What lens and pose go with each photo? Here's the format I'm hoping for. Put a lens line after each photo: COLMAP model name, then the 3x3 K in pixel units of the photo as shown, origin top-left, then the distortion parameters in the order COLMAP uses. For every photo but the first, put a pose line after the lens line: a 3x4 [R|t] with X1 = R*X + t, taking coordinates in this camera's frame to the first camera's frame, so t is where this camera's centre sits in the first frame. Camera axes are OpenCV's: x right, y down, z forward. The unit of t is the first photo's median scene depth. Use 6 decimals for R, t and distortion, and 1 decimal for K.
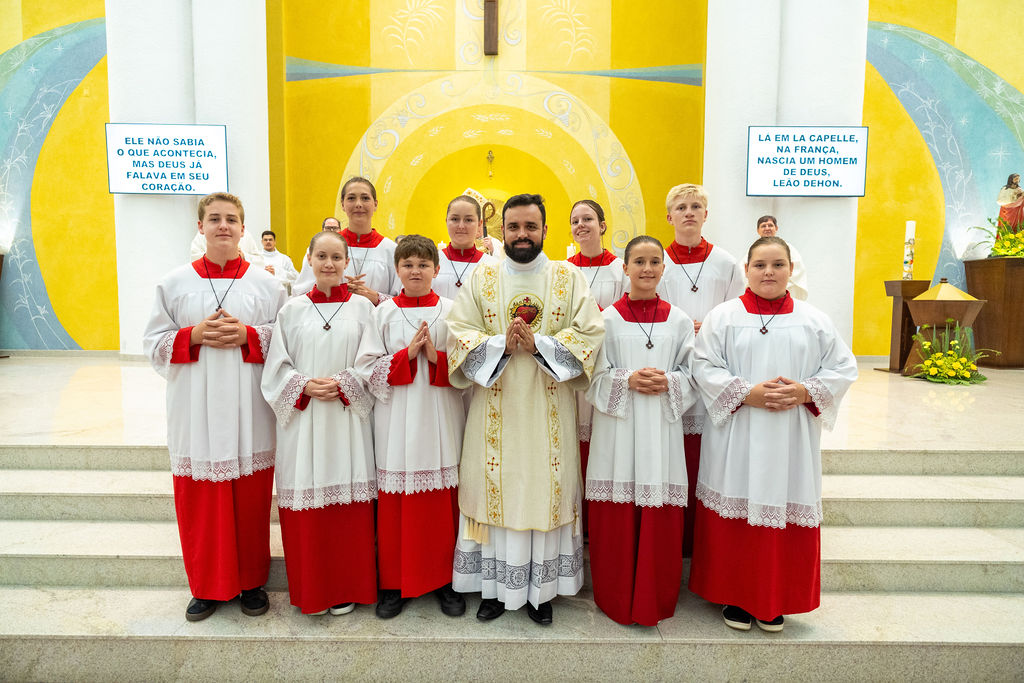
lens RADIAL K [[625.6, 0, 508.3], [0, 625.6, 342.4], [0, 0, 1]] dist [0.001233, 0.001805]
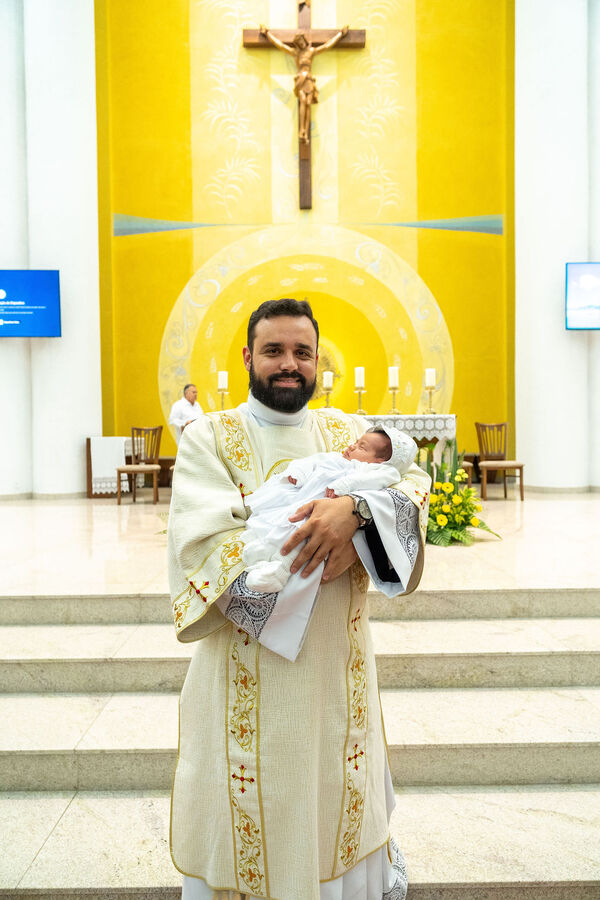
lens RADIAL K [[552.7, 0, 300.0], [0, 552.7, 450.0], [0, 0, 1]] dist [0.002266, 0.002171]
pose [[0.999825, -0.017962, 0.005311, -0.060775], [0.018245, 0.998080, -0.059193, 0.008643], [-0.004238, 0.059279, 0.998232, 0.100580]]
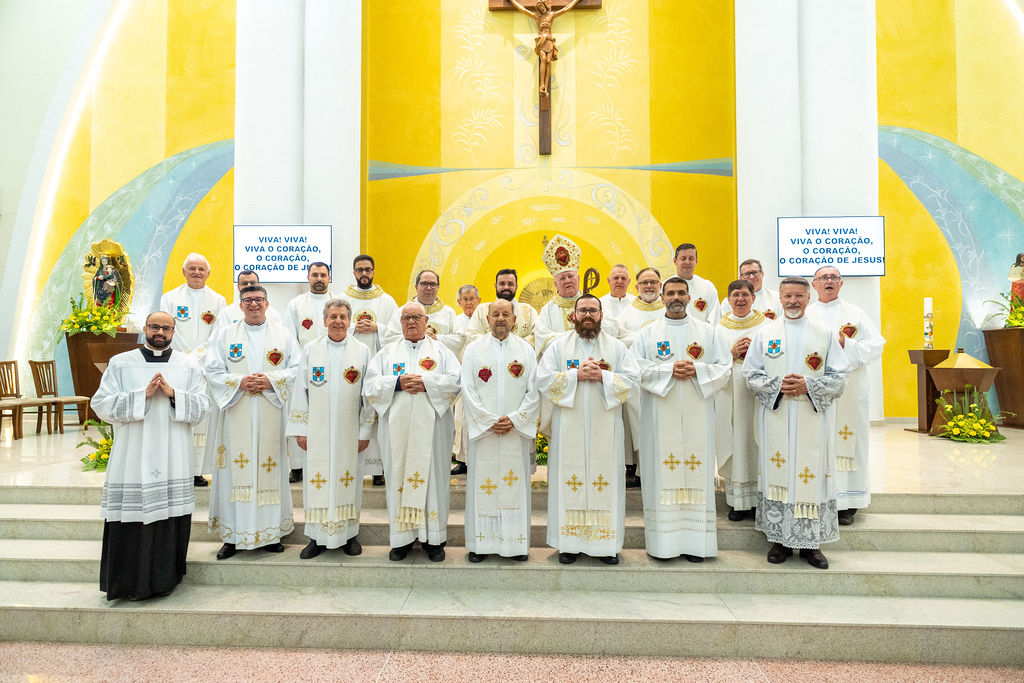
lens RADIAL K [[628.9, 0, 506.6], [0, 628.9, 337.2], [0, 0, 1]] dist [0.002266, 0.002171]
pose [[0.998774, -0.010019, -0.048481, -0.056175], [0.004863, 0.994425, -0.105337, -0.005519], [0.049266, 0.104972, 0.993254, -0.142434]]
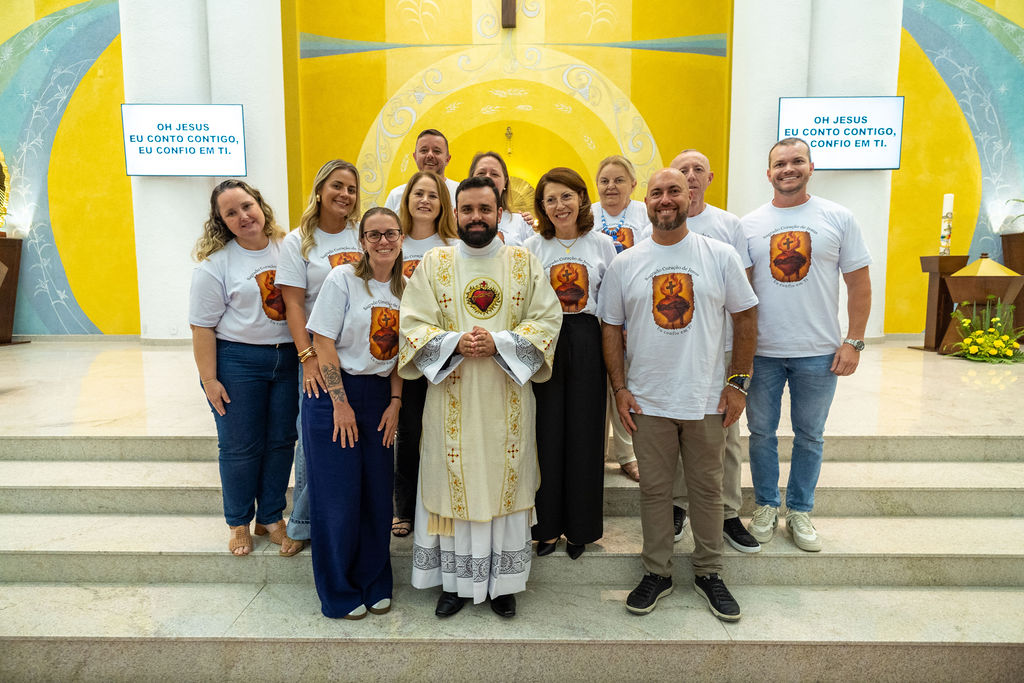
lens RADIAL K [[625.9, 0, 508.6], [0, 625.9, 337.7], [0, 0, 1]] dist [0.001978, 0.000871]
pose [[0.999838, -0.008744, -0.015751, -0.020542], [0.009176, 0.999577, 0.027584, -0.004525], [0.015503, -0.027724, 0.999495, 0.014336]]
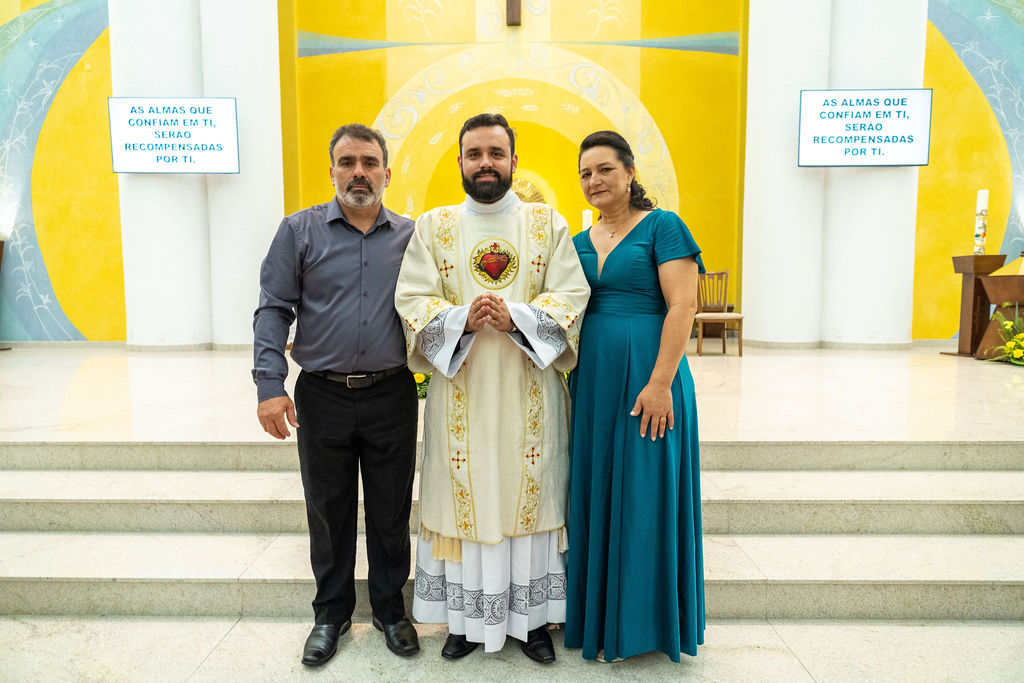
lens RADIAL K [[626.4, 0, 507.0], [0, 626.4, 339.7], [0, 0, 1]] dist [0.001486, 0.001714]
pose [[0.999829, -0.009266, -0.016026, -0.033000], [0.009352, 0.999942, 0.005316, 0.011101], [0.015976, -0.005465, 0.999857, 0.065327]]
